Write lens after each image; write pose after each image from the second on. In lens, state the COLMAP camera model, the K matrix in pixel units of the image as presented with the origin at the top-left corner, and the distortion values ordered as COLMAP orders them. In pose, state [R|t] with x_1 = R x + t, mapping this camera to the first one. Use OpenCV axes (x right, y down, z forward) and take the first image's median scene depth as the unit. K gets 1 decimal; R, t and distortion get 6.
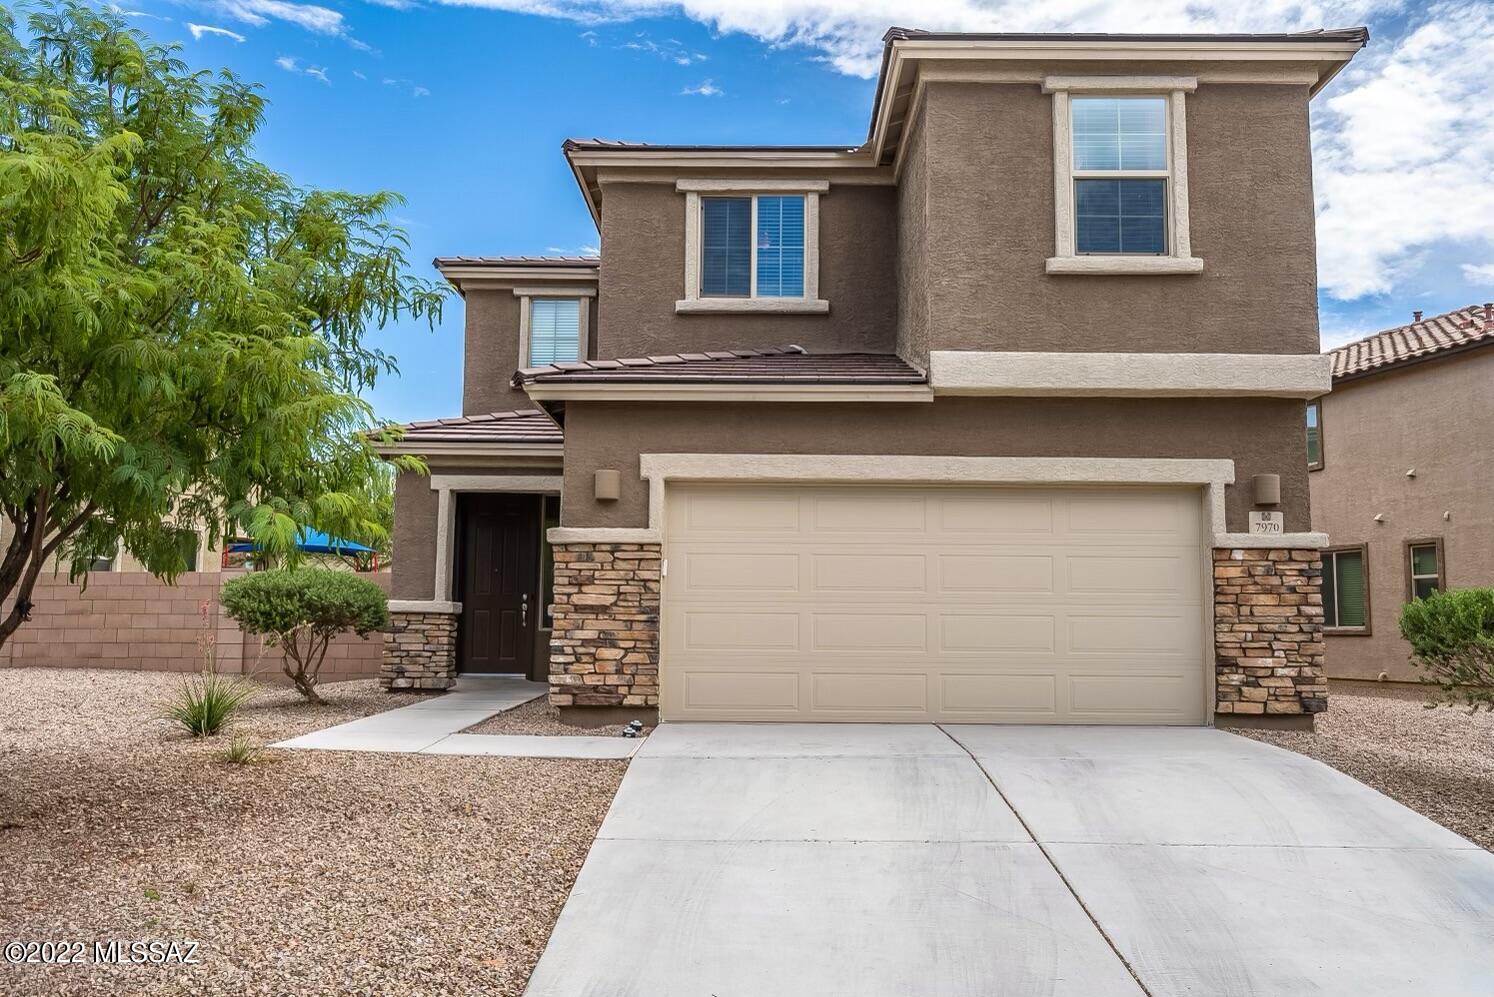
lens RADIAL K [[1212.1, 0, 747.8], [0, 1212.1, 495.5], [0, 0, 1]] dist [0.002558, -0.000759]
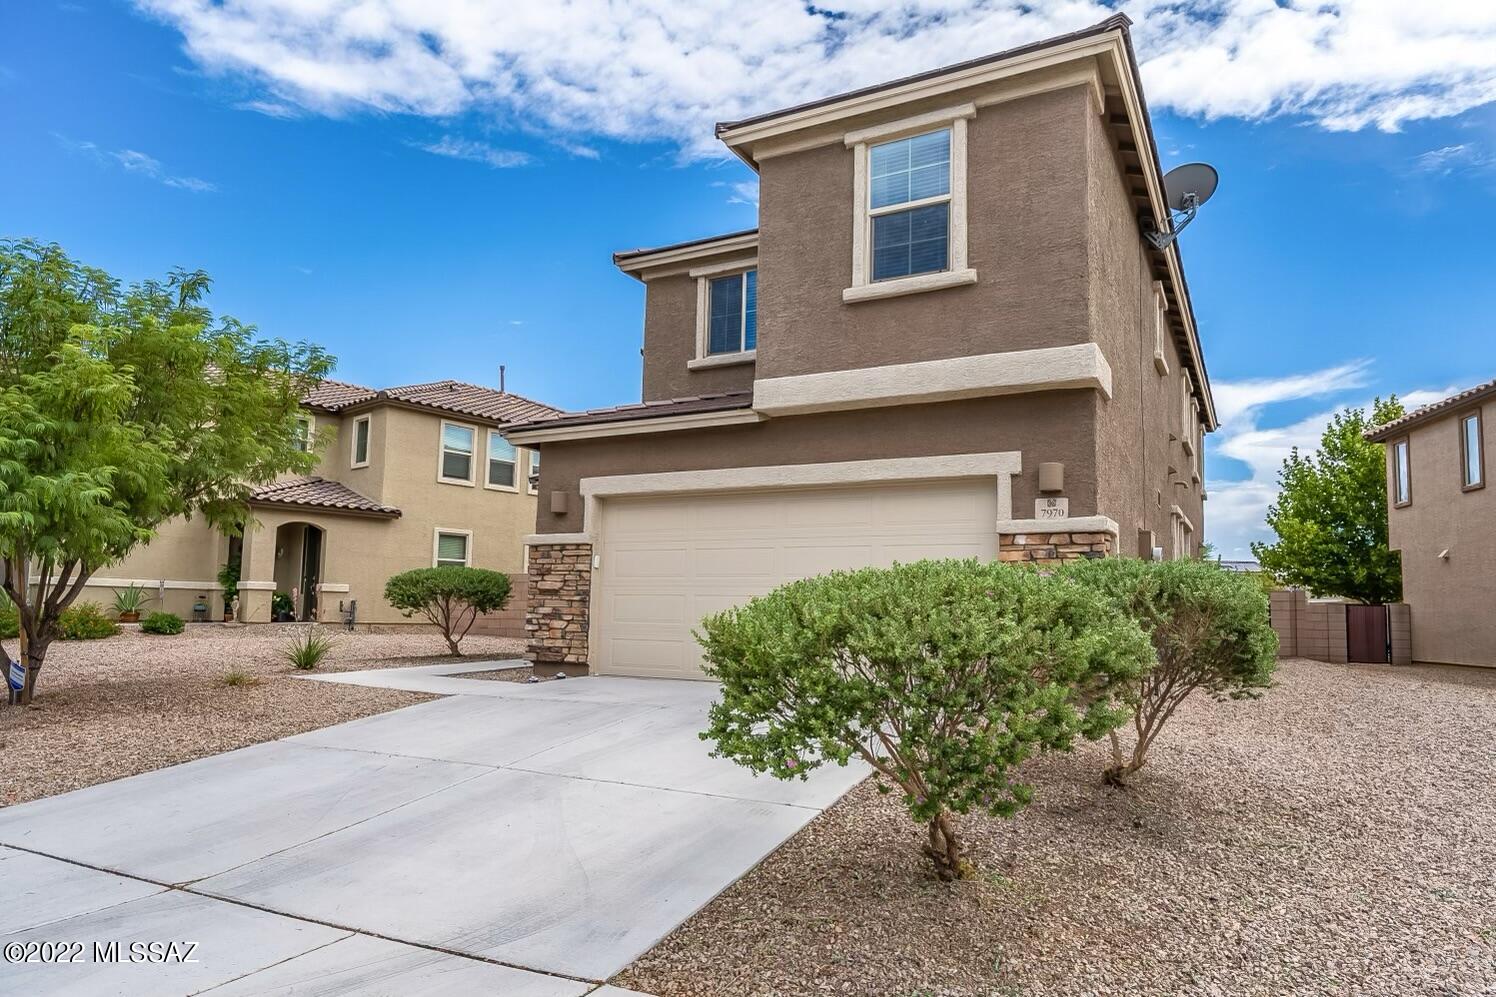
lens RADIAL K [[933.4, 0, 749.4], [0, 933.4, 530.3], [0, 0, 1]] dist [0.002046, -0.000039]
pose [[0.885891, -0.033085, -0.462713, 0.570415], [0.036368, 0.999337, -0.001825, 0.033138], [0.462466, -0.015212, 0.886507, 0.158221]]
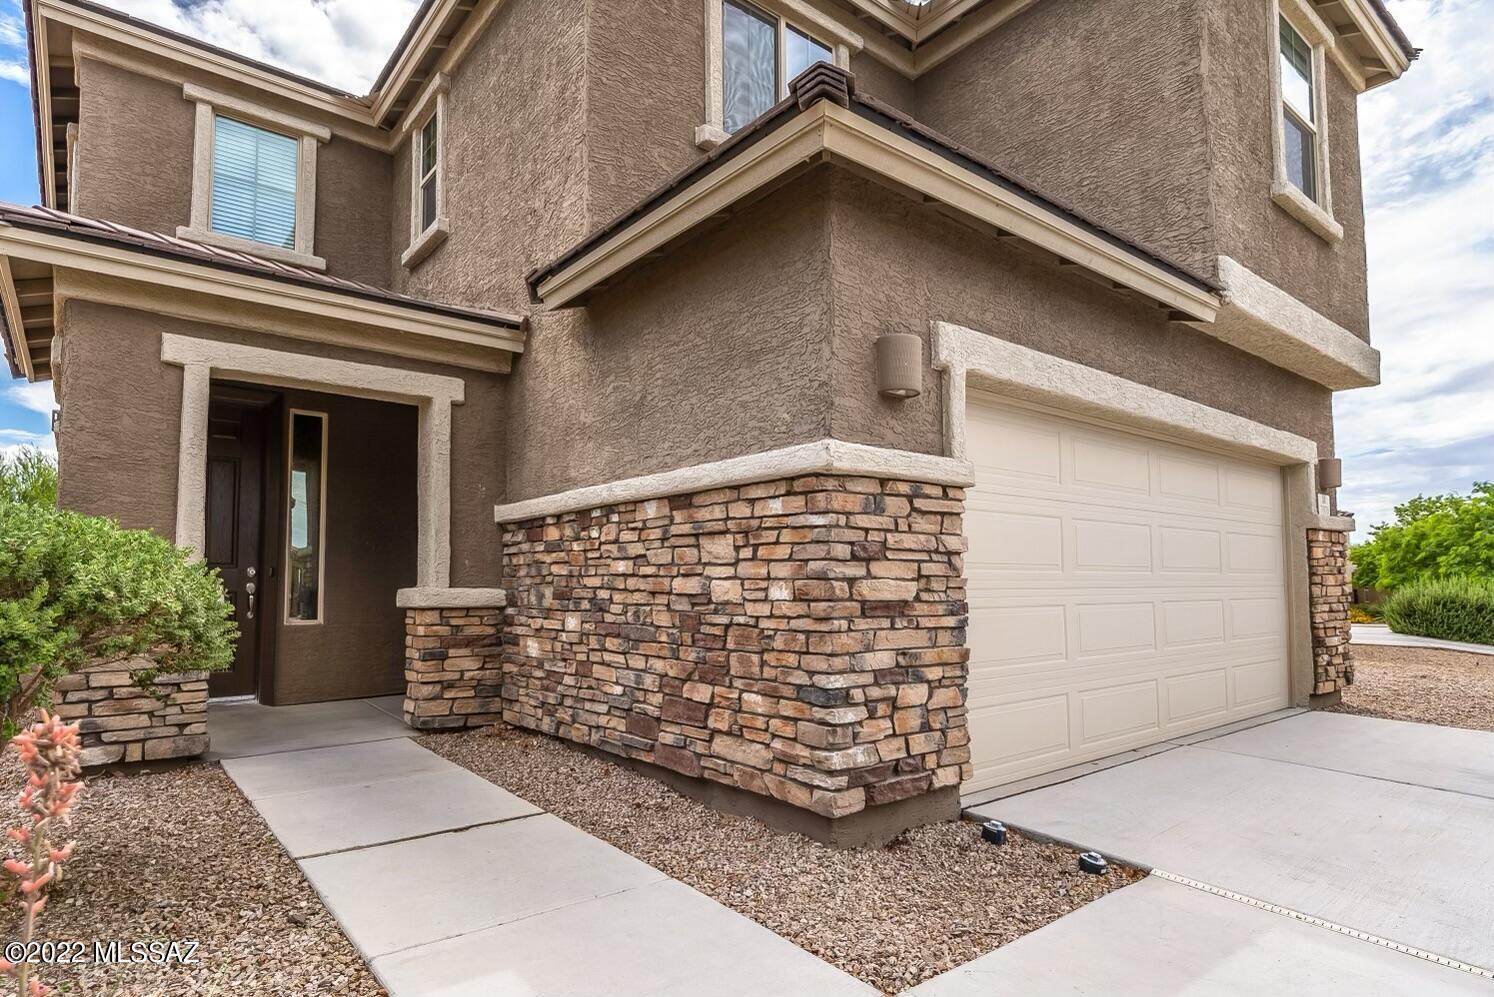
lens RADIAL K [[817.1, 0, 767.5], [0, 817.1, 537.1], [0, 0, 1]] dist [0.000849, 0.002347]
pose [[0.764733, 0.025571, 0.643840, -0.382825], [-0.059342, 0.997761, 0.030857, 0.056449], [-0.641609, -0.061804, 0.764538, 0.772616]]
